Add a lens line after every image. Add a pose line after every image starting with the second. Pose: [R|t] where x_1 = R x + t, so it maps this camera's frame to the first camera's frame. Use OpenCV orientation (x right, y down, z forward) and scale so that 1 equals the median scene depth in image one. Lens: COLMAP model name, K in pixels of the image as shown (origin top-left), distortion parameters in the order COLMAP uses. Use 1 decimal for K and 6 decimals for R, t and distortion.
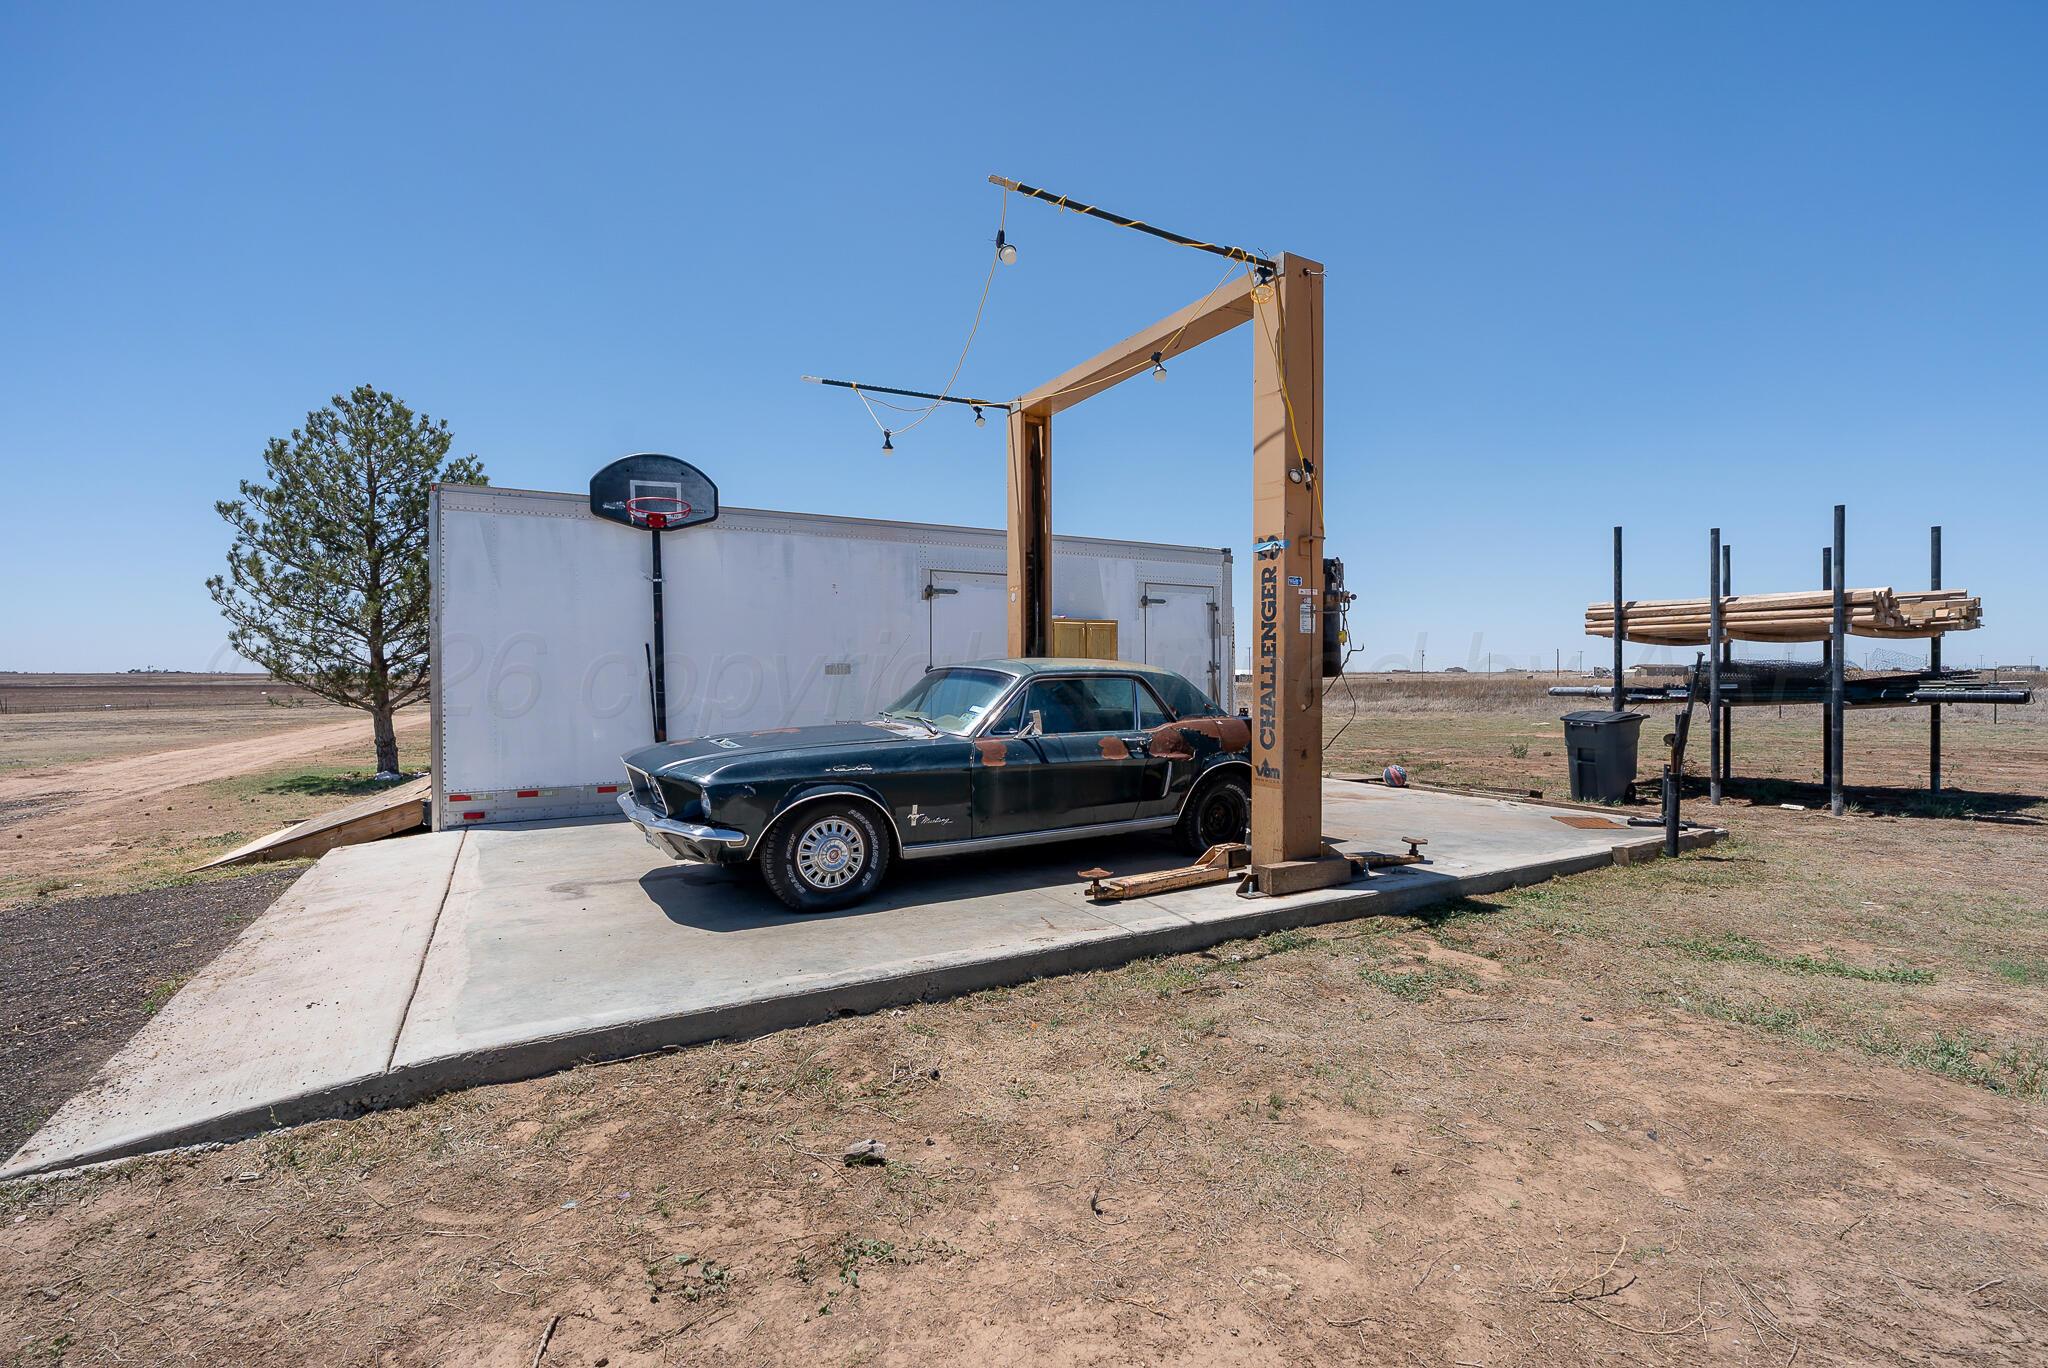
lens RADIAL K [[928.3, 0, 1018.2], [0, 928.3, 681.5], [0, 0, 1]] dist [-0.001697, 0.000075]
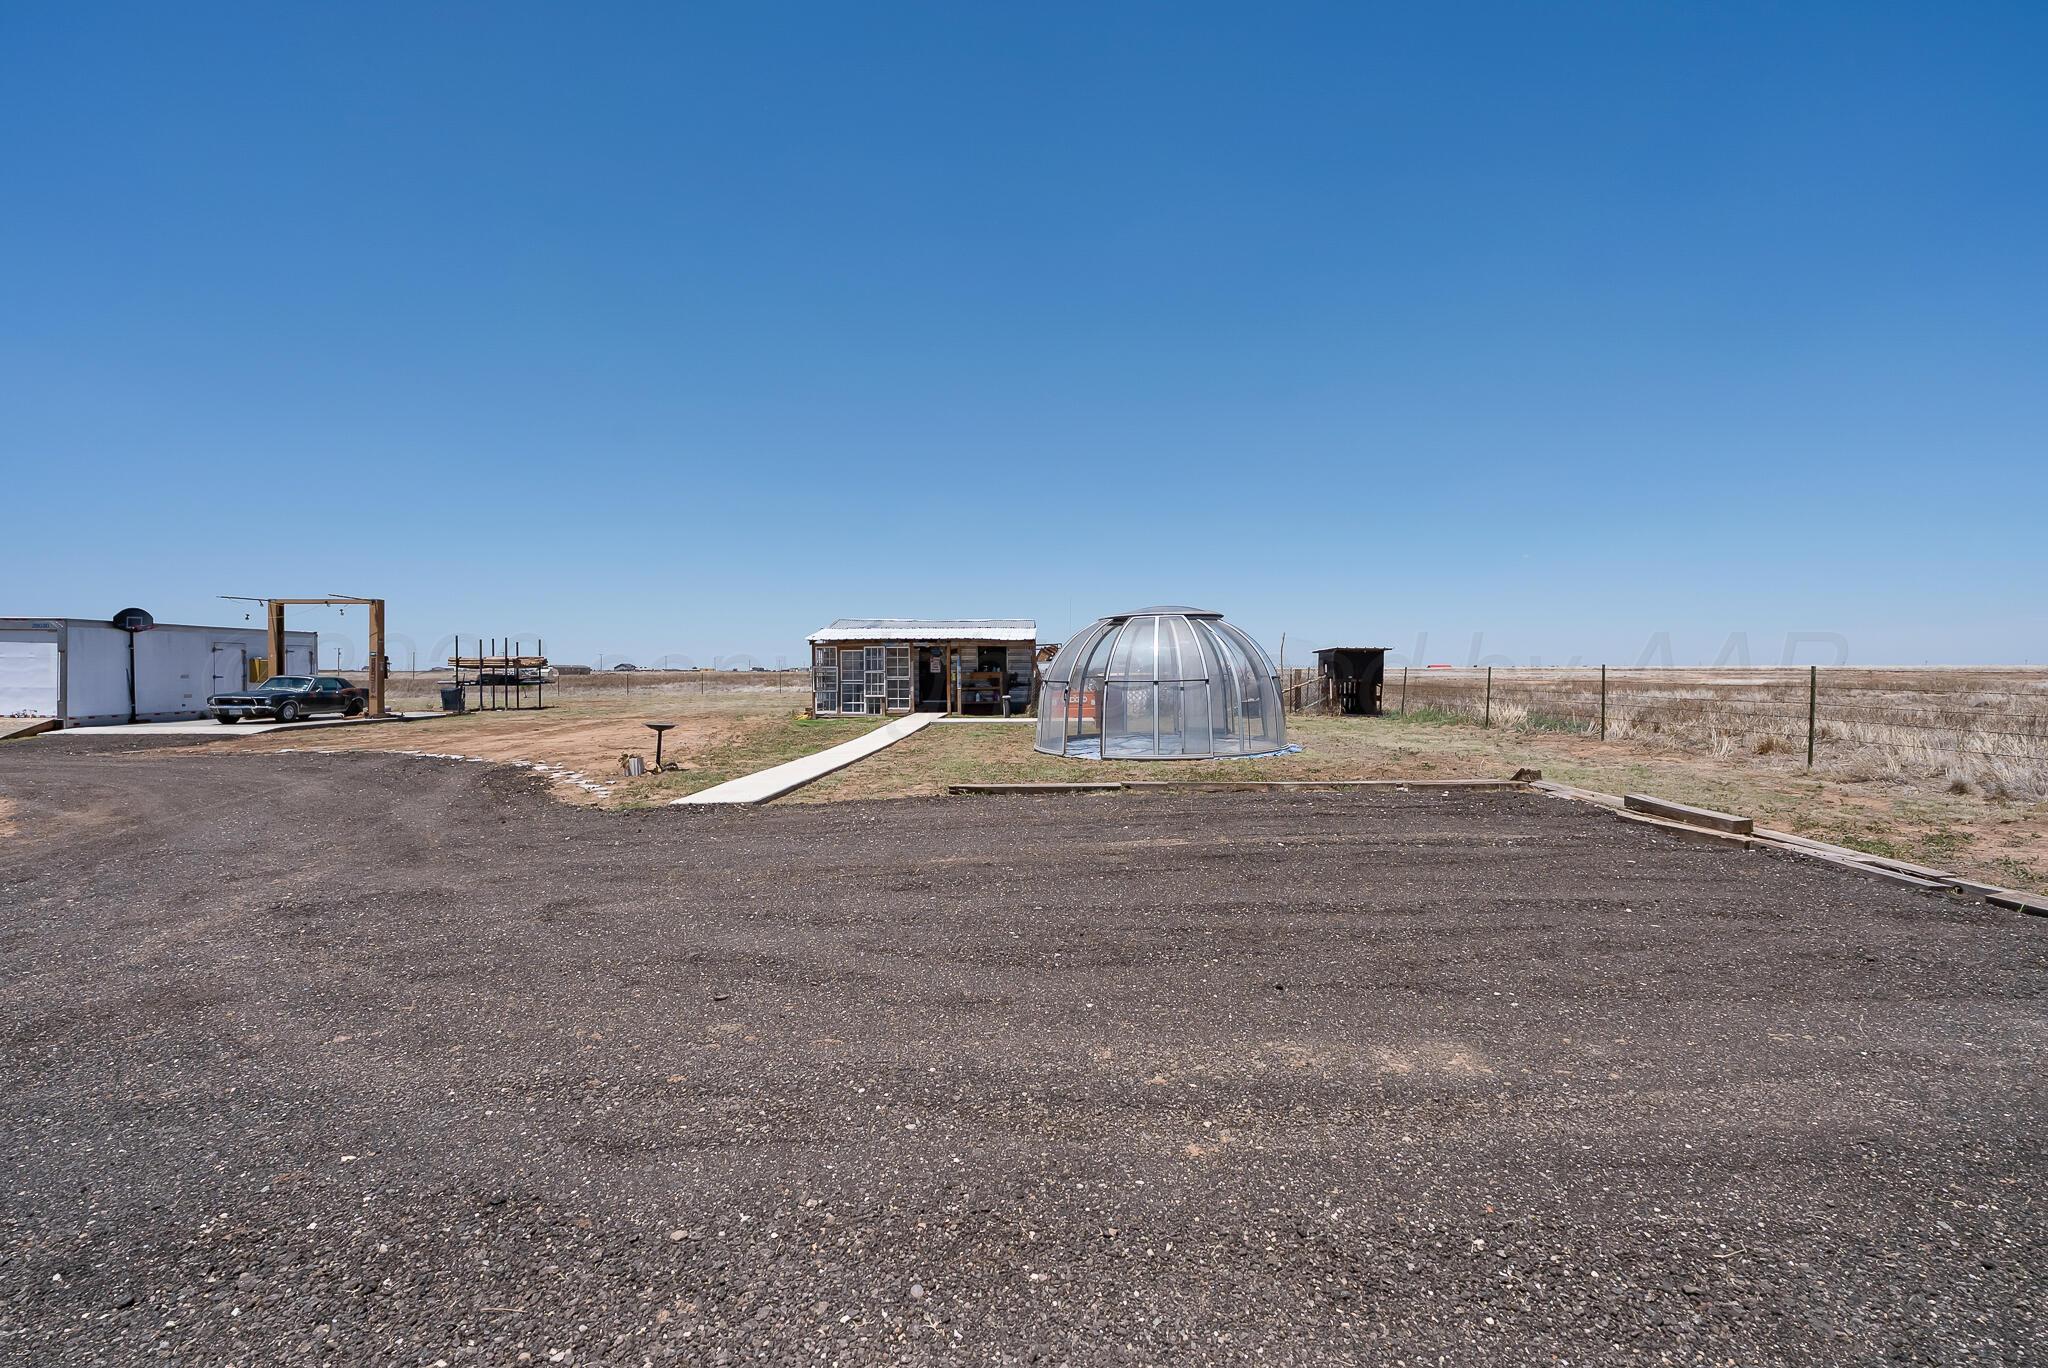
lens RADIAL K [[928.3, 0, 1020.3], [0, 928.3, 679.5], [0, 0, 1]] dist [-0.001697, 0.000075]
pose [[0.498530, -0.003735, 0.866864, -1.508667], [0.003882, 0.999990, 0.002076, 0.000978], [-0.866864, 0.002330, 0.498540, -2.942191]]
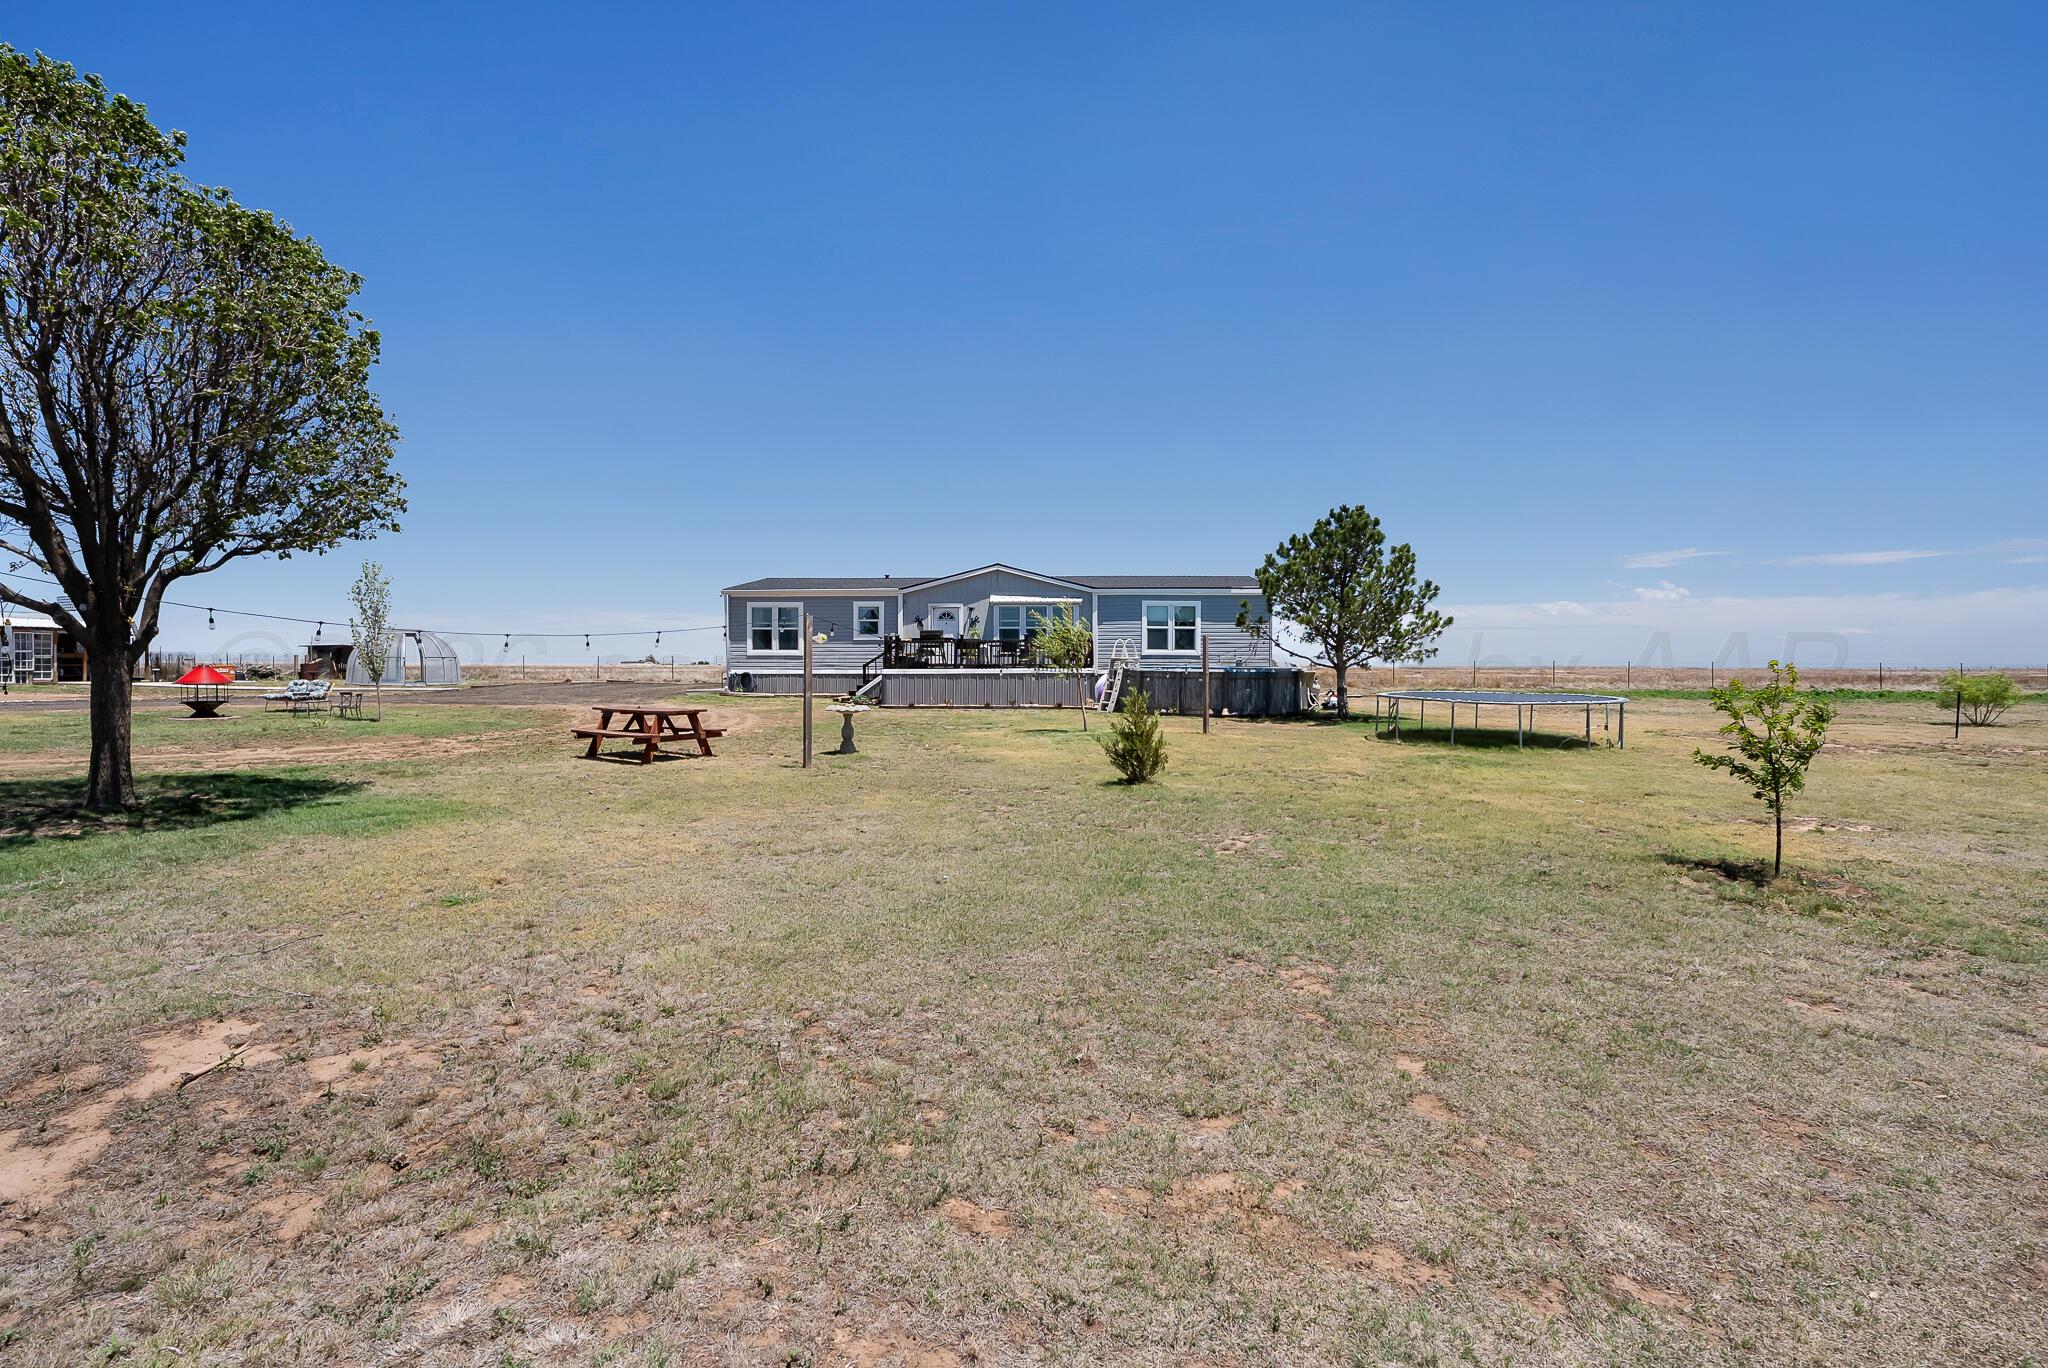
lens RADIAL K [[928.3, 0, 1019.8], [0, 928.3, 674.4], [0, 0, 1]] dist [-0.001697, 0.000075]
pose [[-0.840919, -0.003731, 0.541149, -4.867532], [0.001255, 0.999960, 0.008844, 0.048474], [-0.541160, 0.008116, -0.840880, -0.065712]]
